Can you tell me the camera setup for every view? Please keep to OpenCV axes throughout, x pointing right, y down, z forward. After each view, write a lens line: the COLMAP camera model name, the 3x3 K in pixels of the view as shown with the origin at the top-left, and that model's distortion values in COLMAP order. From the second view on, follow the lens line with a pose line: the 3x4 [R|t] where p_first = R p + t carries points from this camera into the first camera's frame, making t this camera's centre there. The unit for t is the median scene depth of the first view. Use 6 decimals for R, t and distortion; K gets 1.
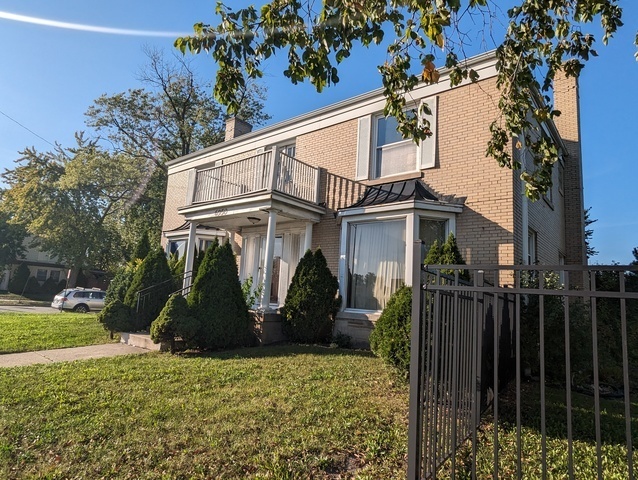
lens RADIAL K [[391.0, 0, 317.6], [0, 391.0, 241.1], [0, 0, 1]] dist [-0.007633, -0.000236]
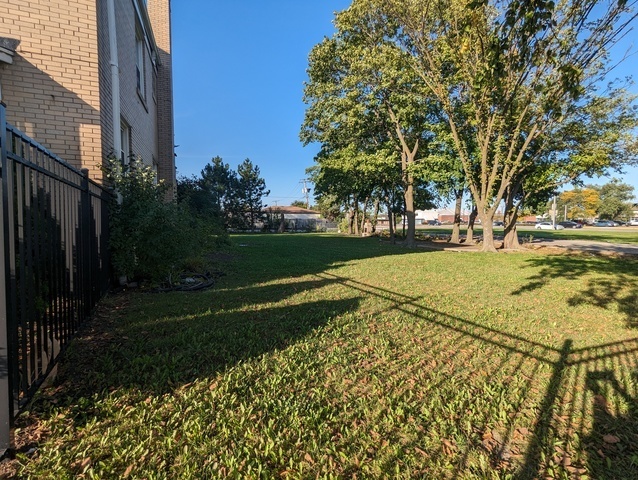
lens RADIAL K [[296.7, 0, 319.1], [0, 296.7, 242.4], [0, 0, 1]] dist [-0.009799, 0.001007]
pose [[0.480150, -0.122031, 0.868657, 0.123905], [-0.110349, 0.974006, 0.197826, 0.050618], [-0.870218, -0.190842, 0.454203, 0.221317]]
